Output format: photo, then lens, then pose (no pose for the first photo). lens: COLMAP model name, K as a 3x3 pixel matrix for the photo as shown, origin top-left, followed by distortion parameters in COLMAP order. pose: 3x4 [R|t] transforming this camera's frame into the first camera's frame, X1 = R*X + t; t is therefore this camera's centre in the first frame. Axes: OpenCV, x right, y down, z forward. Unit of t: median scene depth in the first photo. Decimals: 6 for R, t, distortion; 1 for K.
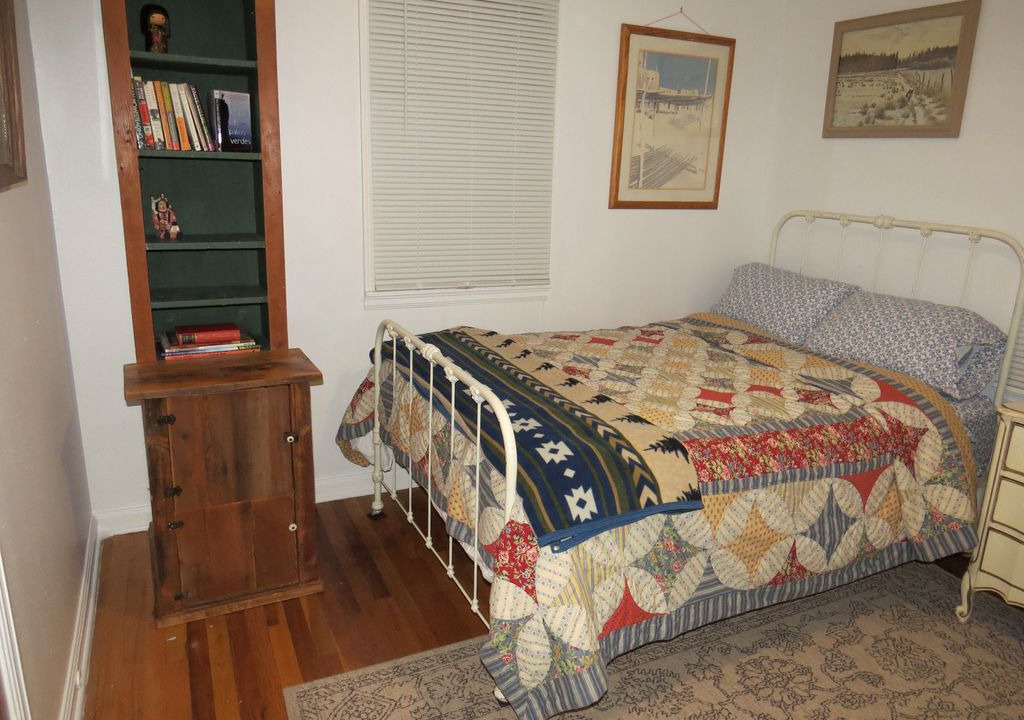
lens RADIAL K [[729.1, 0, 513.8], [0, 729.1, 357.9], [0, 0, 1]] dist [-0.030845, 0.013972]
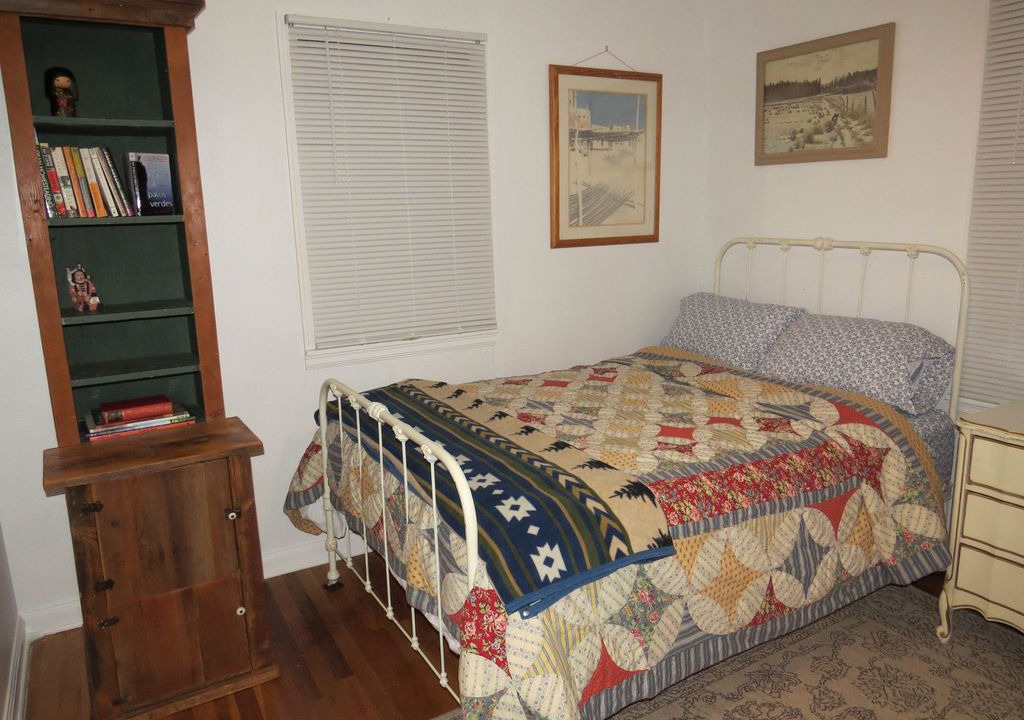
lens RADIAL K [[729.1, 0, 512.0], [0, 729.1, 357.2], [0, 0, 1]] dist [-0.030845, 0.013972]
pose [[0.995067, -0.073991, 0.066085, 0.002667], [0.077656, 0.995477, -0.054721, -0.011748], [-0.061737, 0.059583, 0.996312, 0.039593]]
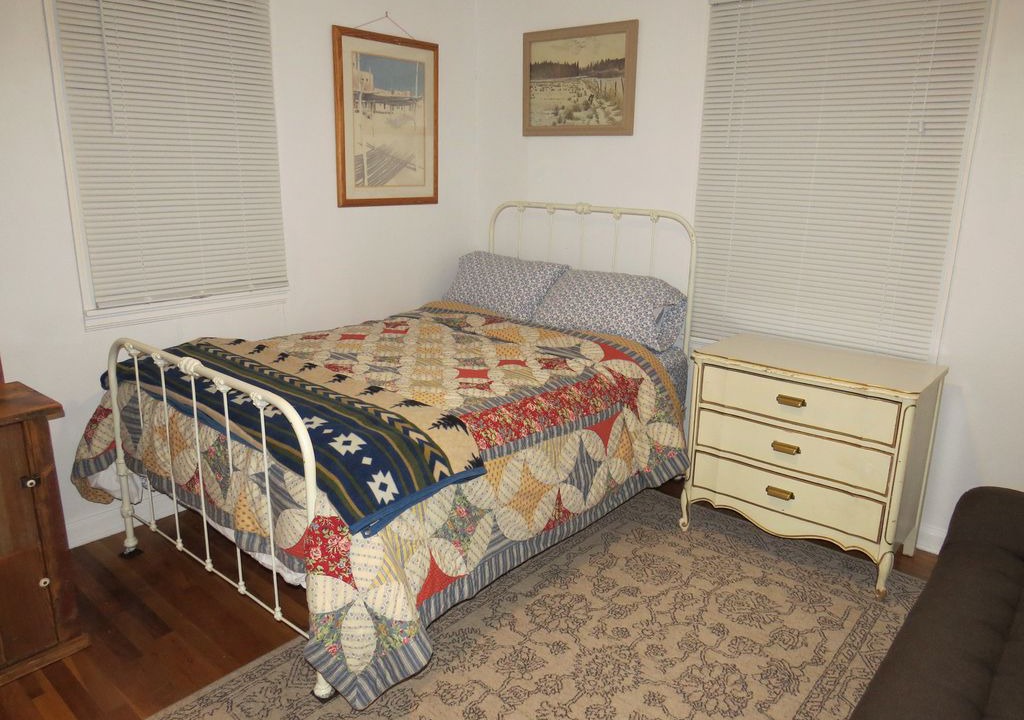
lens RADIAL K [[729.1, 0, 515.6], [0, 729.1, 358.1], [0, 0, 1]] dist [-0.030845, 0.013972]
pose [[0.913645, -0.119589, 0.388524, -0.089879], [0.117876, 0.992624, 0.028338, 0.005713], [-0.389047, 0.019907, 0.921003, -0.035674]]
